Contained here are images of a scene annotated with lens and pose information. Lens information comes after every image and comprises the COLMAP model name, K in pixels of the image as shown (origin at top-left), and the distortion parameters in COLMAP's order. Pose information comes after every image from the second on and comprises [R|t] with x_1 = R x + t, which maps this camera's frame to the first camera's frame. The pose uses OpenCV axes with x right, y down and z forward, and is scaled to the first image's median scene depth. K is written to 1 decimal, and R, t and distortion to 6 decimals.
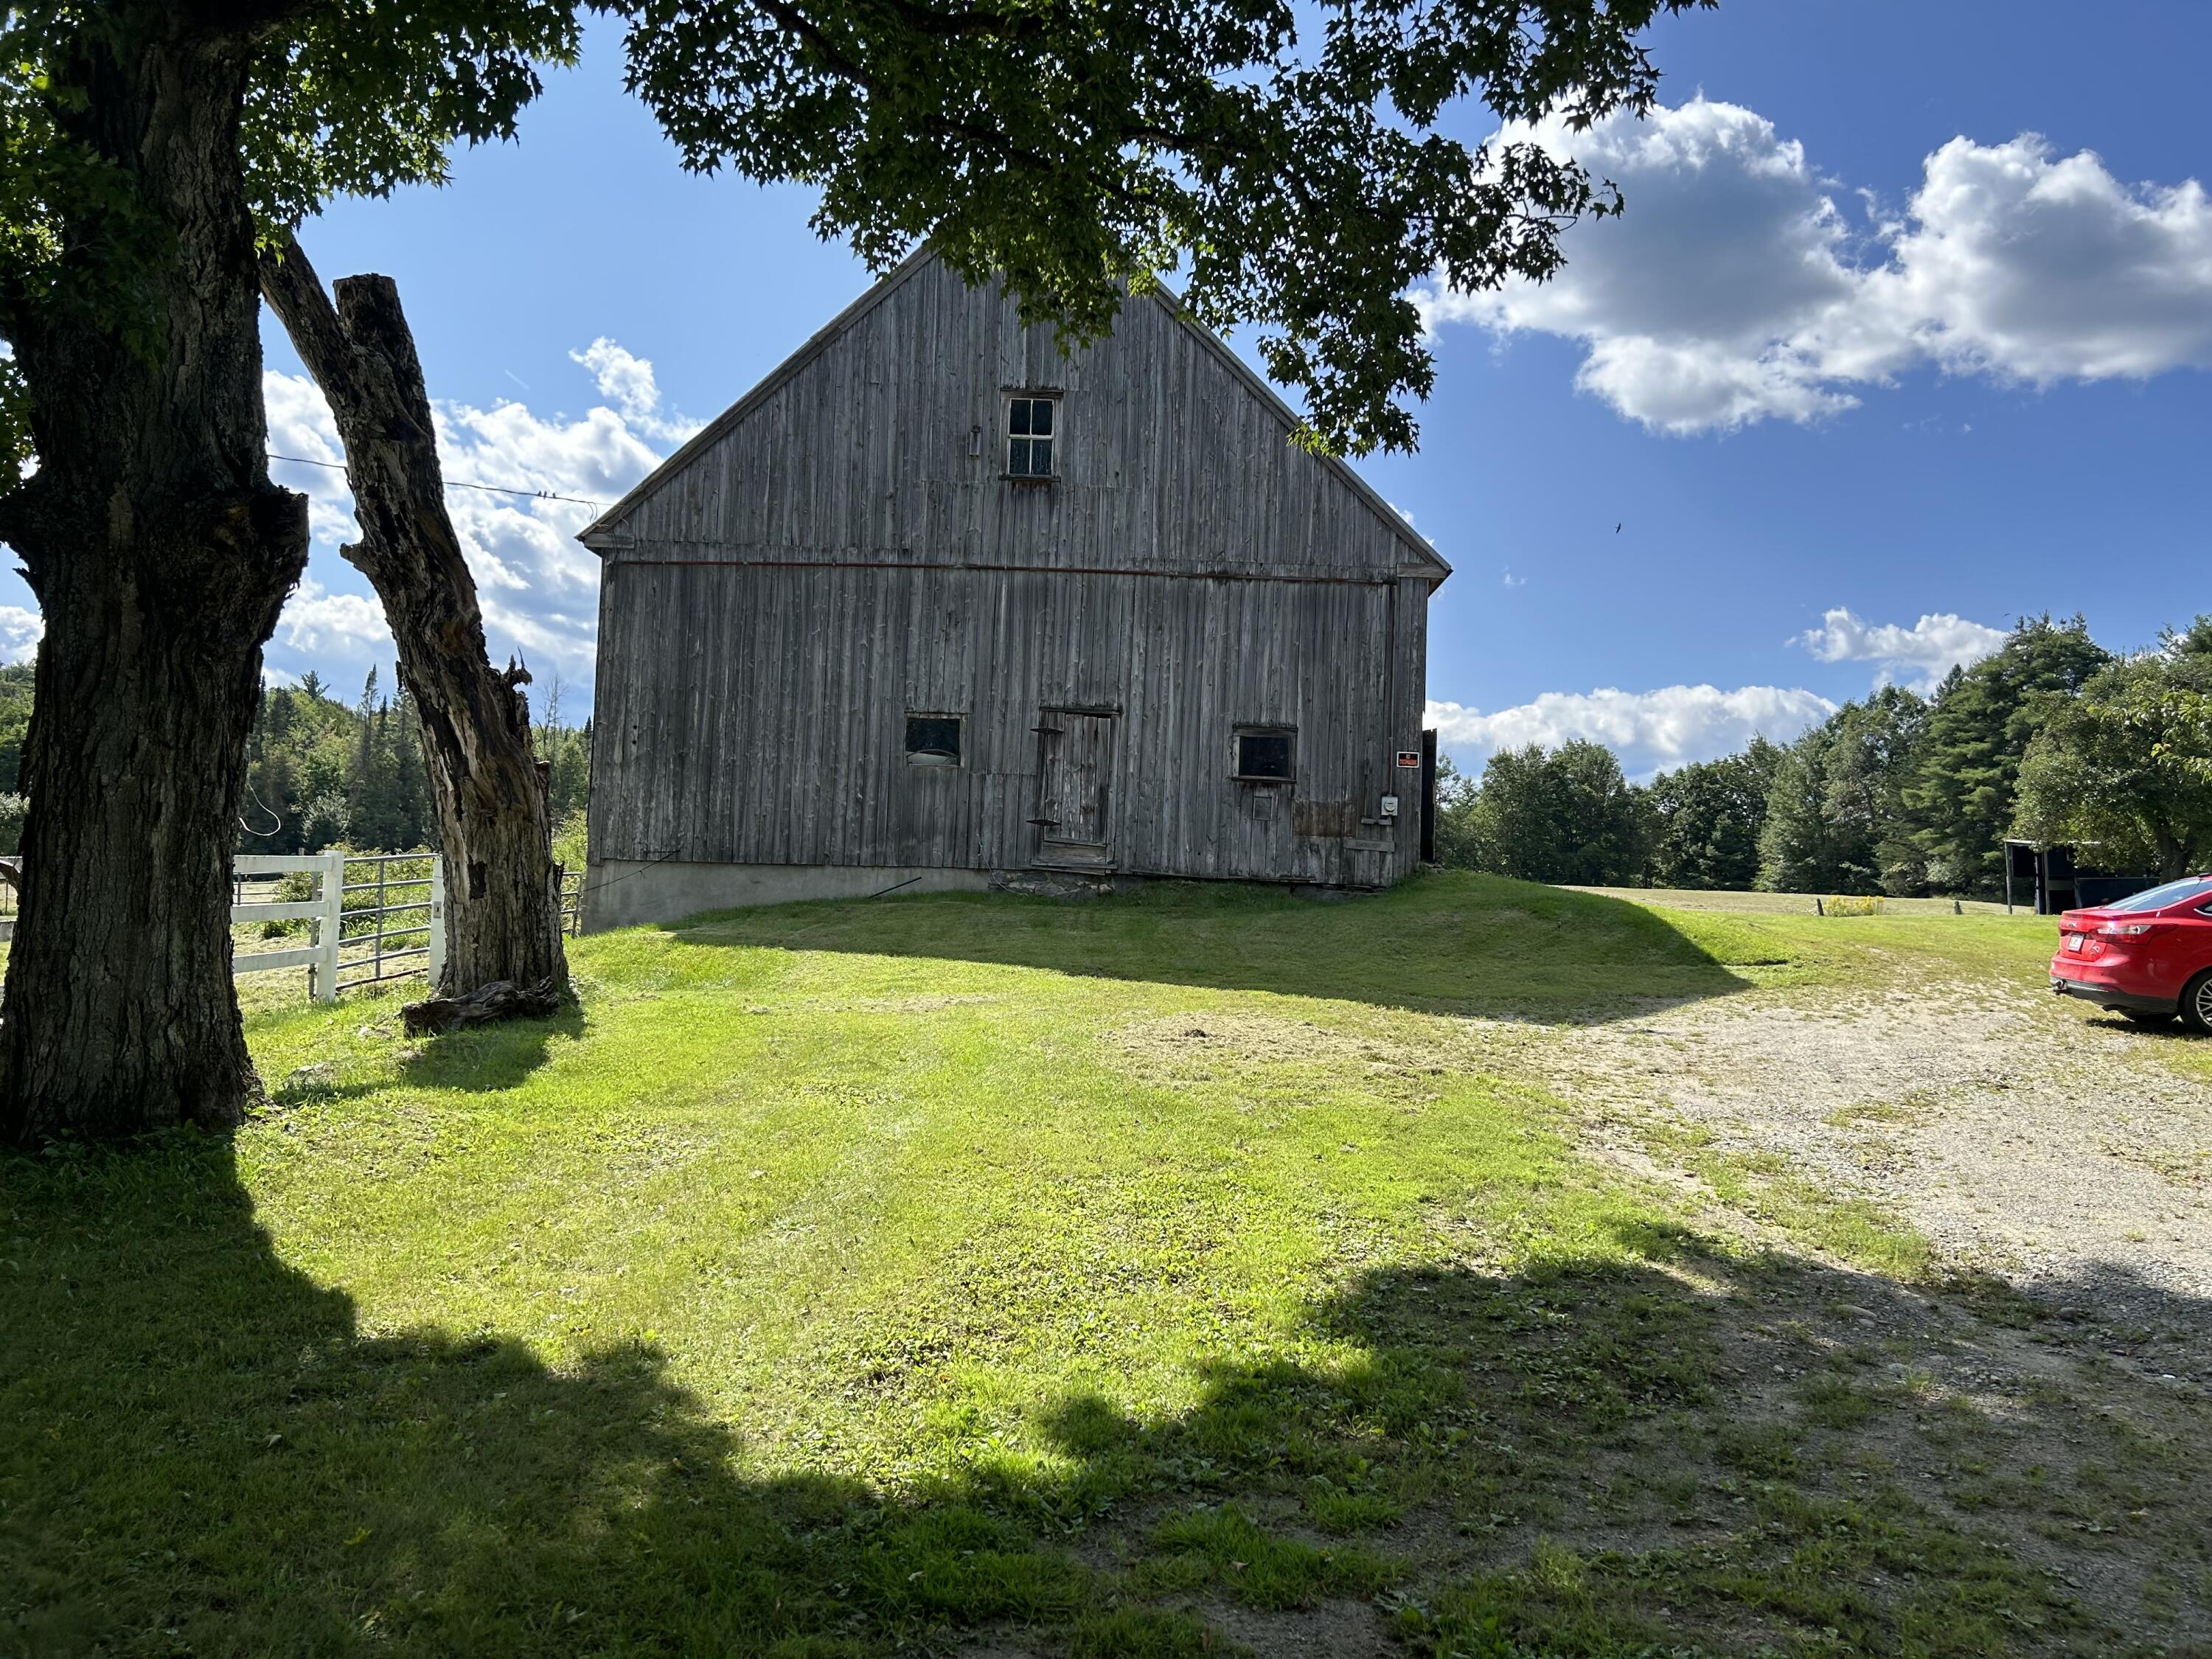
lens RADIAL K [[1650.5, 0, 1112.1], [0, 1650.5, 837.7], [0, 0, 1]] dist [0.049864, -0.054425]
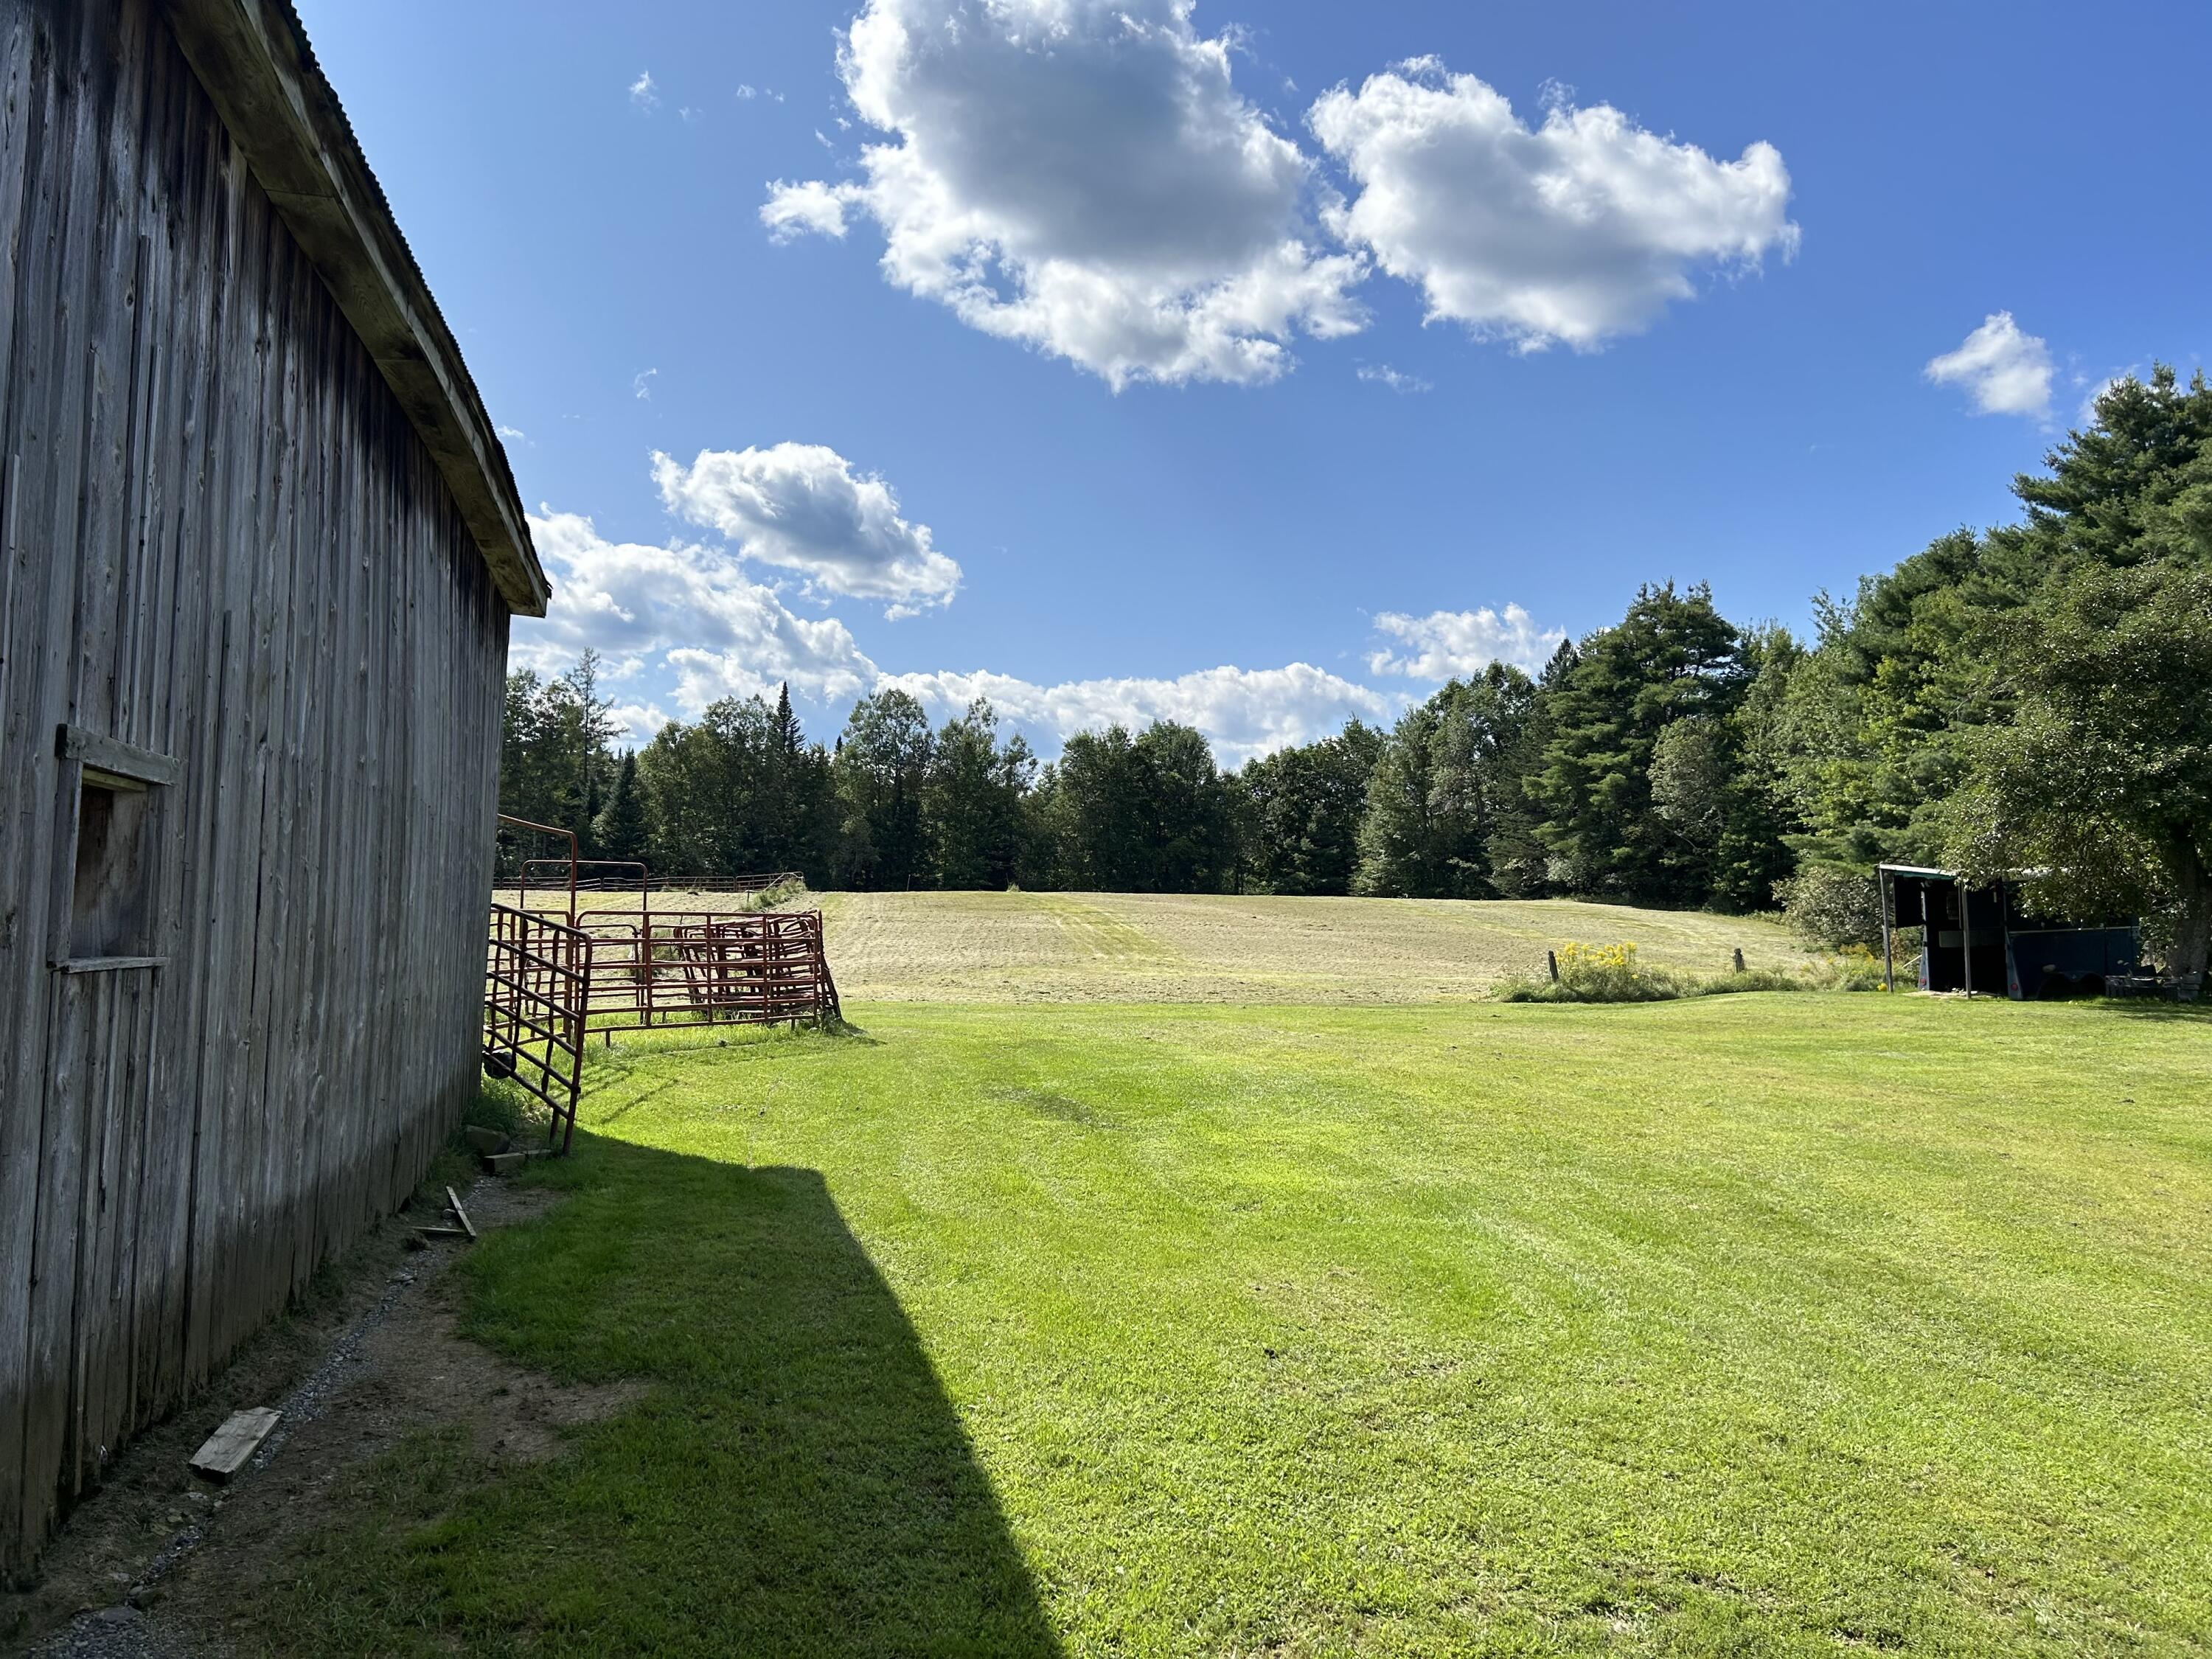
lens RADIAL K [[1650.5, 0, 1112.1], [0, 1650.5, 837.7], [0, 0, 1]] dist [0.049864, -0.054425]
pose [[0.969429, -0.010031, 0.245167, 0.043348], [0.007918, 0.999923, 0.009604, -0.006126], [-0.245244, -0.007369, 0.969433, 0.179622]]
